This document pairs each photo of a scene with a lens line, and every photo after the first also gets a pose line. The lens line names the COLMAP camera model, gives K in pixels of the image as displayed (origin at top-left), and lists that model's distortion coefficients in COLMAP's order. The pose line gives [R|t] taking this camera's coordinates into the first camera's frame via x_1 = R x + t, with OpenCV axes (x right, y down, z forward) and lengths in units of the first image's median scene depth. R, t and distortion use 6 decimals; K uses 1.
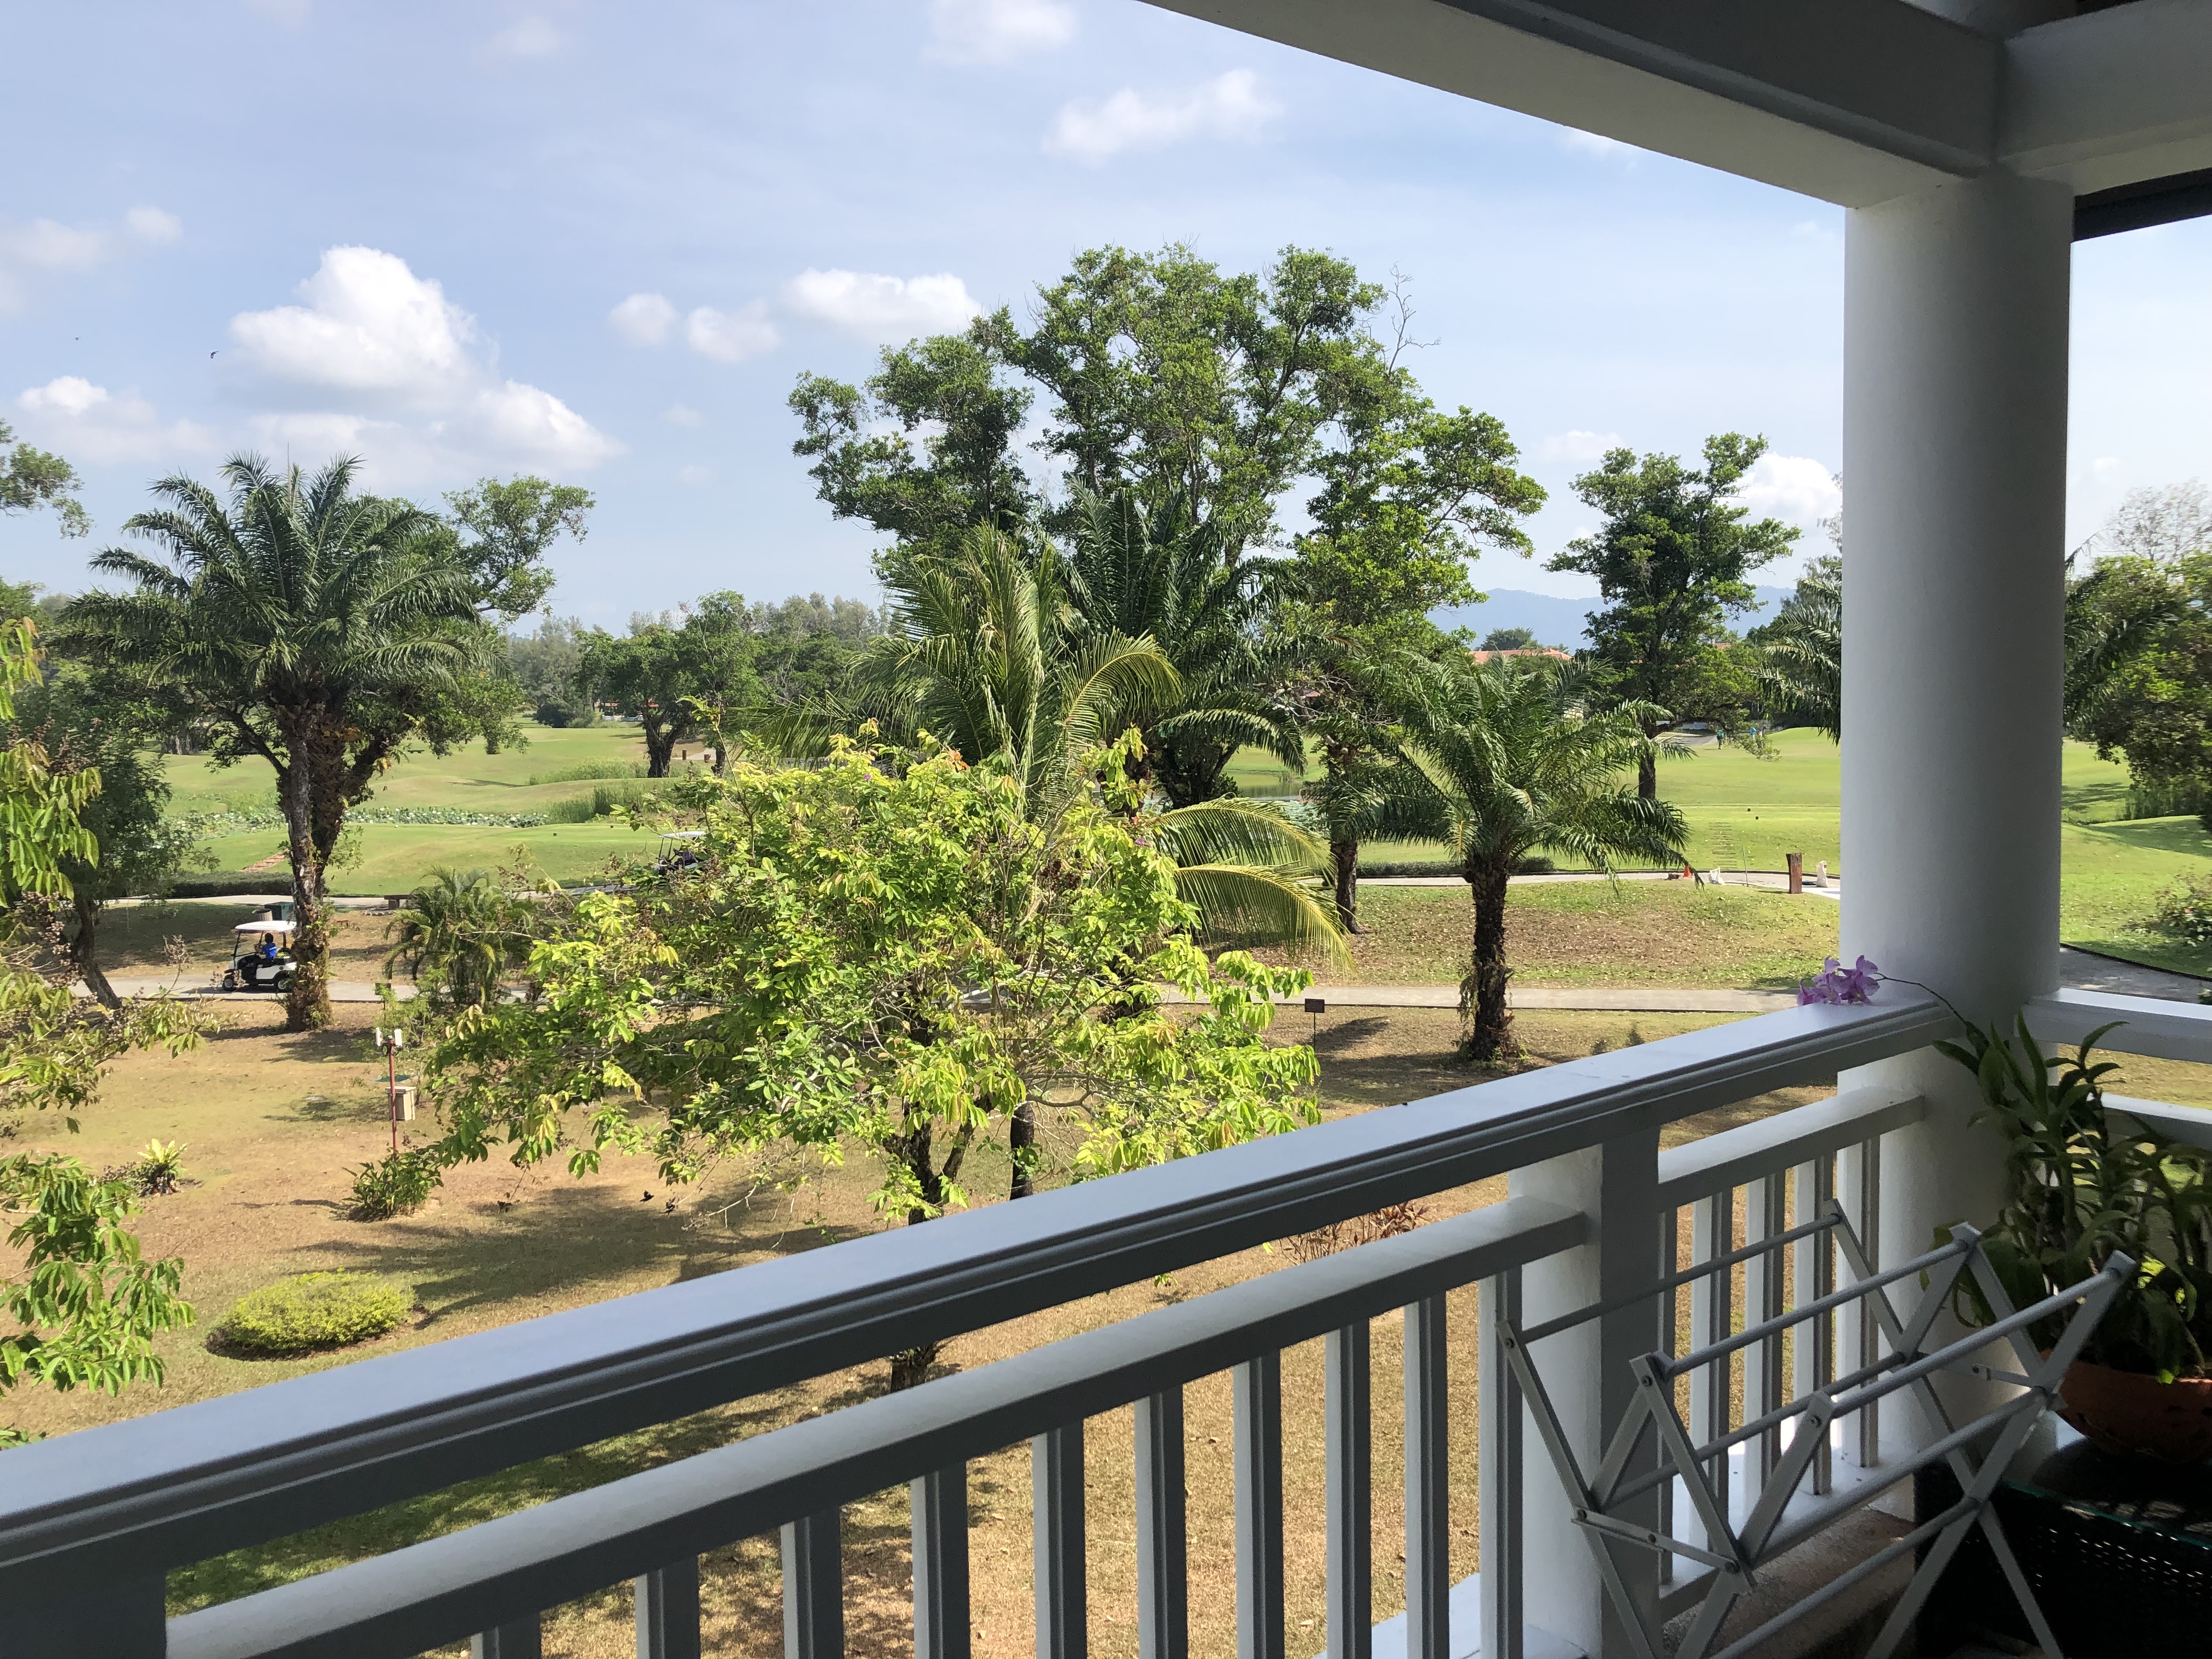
lens RADIAL K [[1803.0, 0, 1105.8], [0, 1803.0, 819.3], [0, 0, 1]] dist [0.102591, -0.196739]
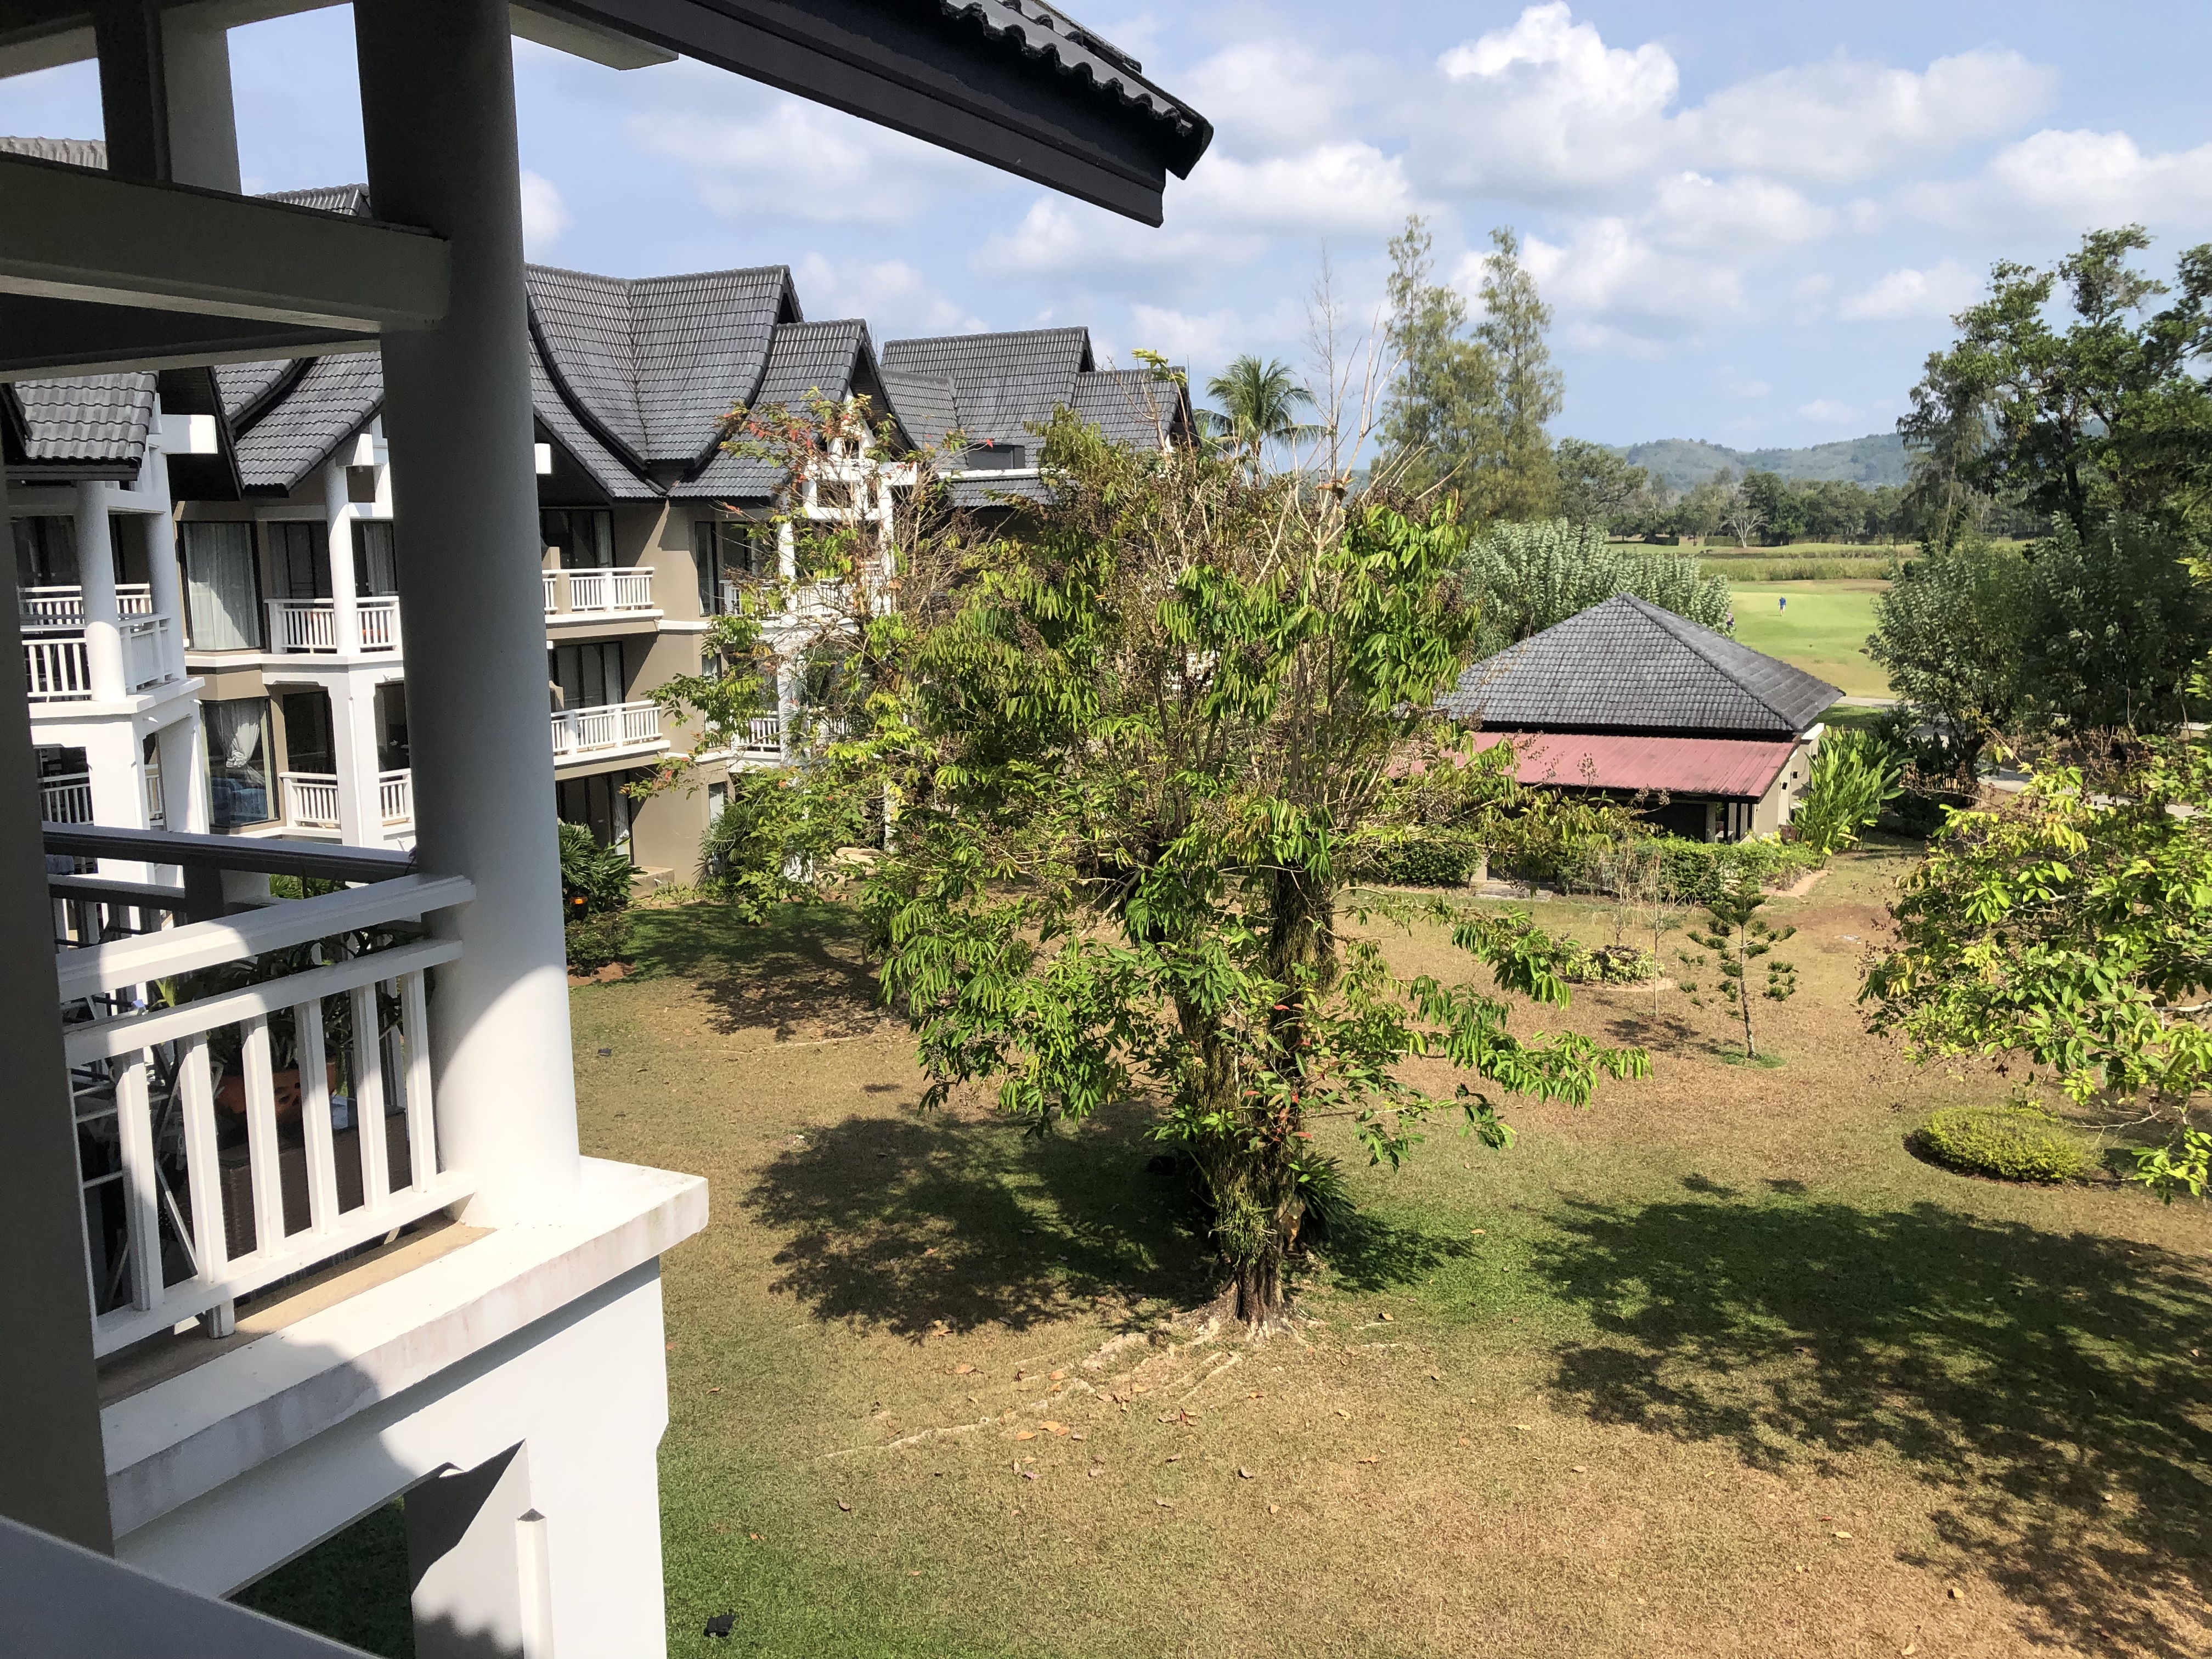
lens RADIAL K [[1804.2, 0, 1108.7], [0, 1804.2, 813.2], [0, 0, 1]] dist [0.018219, -0.014093]
pose [[0.388090, 0.149010, -0.909496, 0.118352], [-0.058654, 0.988836, 0.136980, -0.011008], [0.919753, 0.000185, 0.392497, 0.054955]]
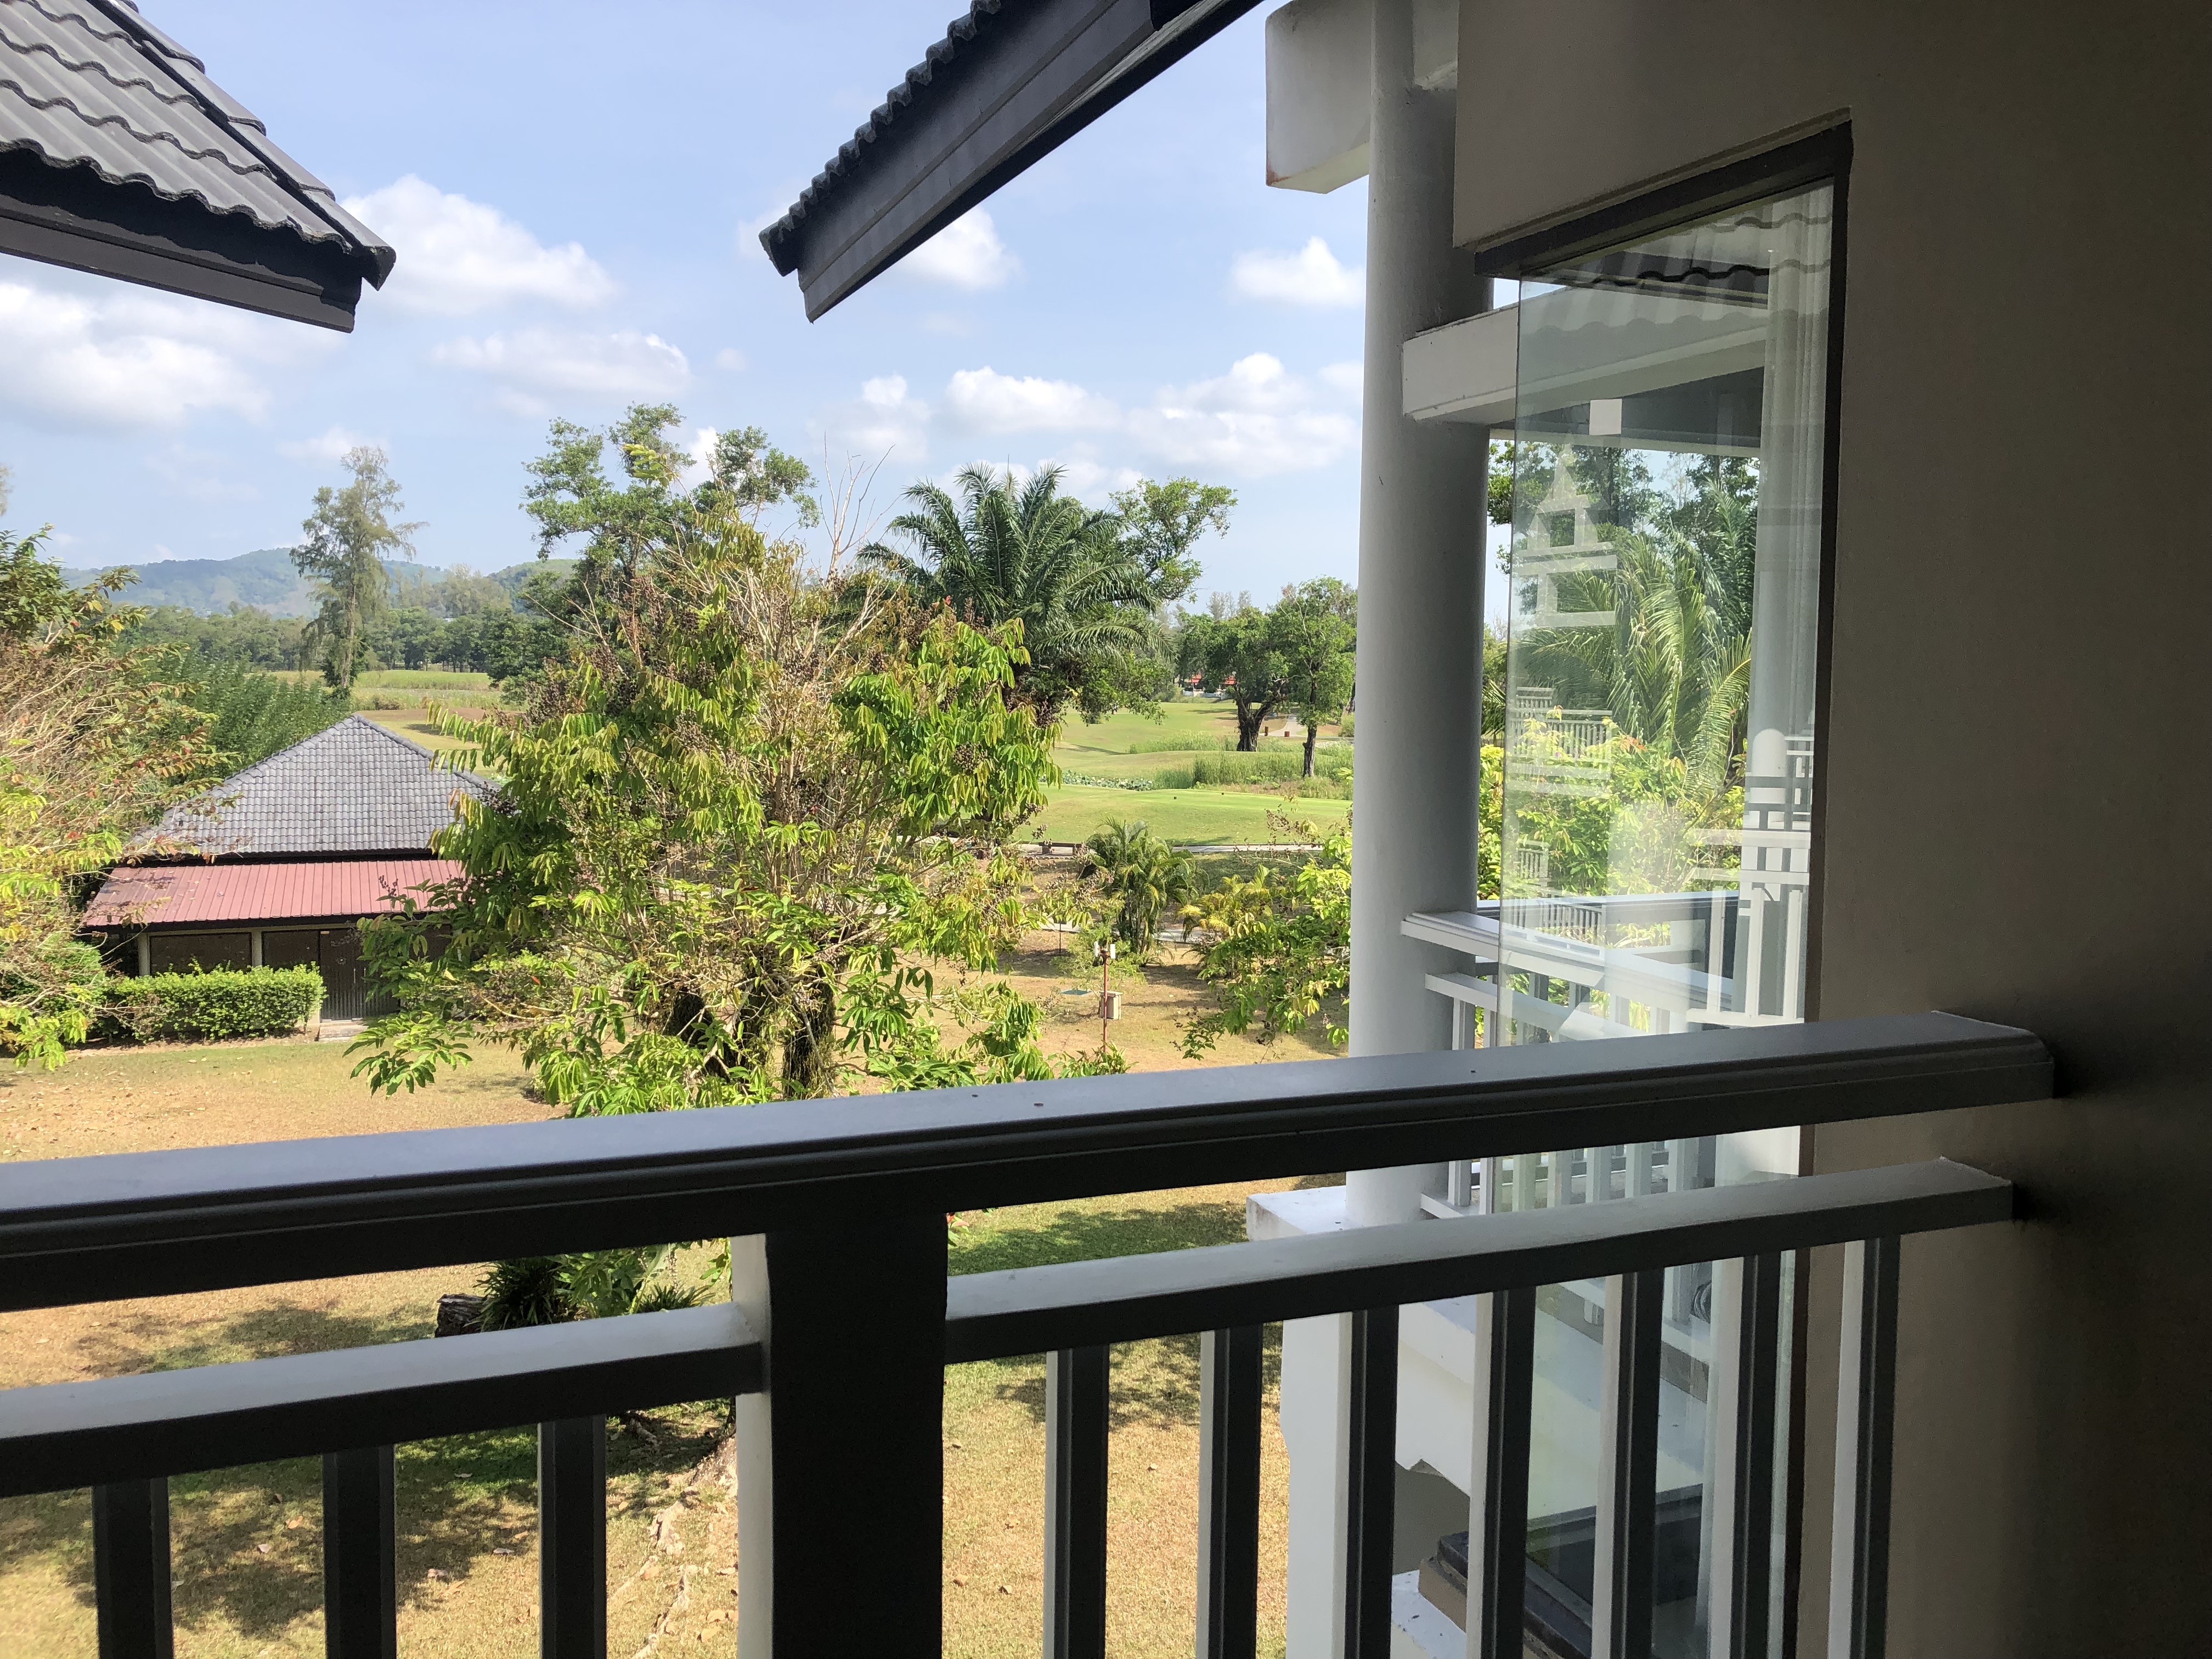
lens RADIAL K [[1788.3, 0, 1106.0], [0, 1788.3, 829.5], [0, 0, 1]] dist [0.111264, -0.278374]
pose [[0.951798, 0.057709, -0.301247, -0.017504], [-0.052930, 0.998310, 0.024012, 0.004757], [0.302124, -0.006909, 0.953244, -0.080078]]
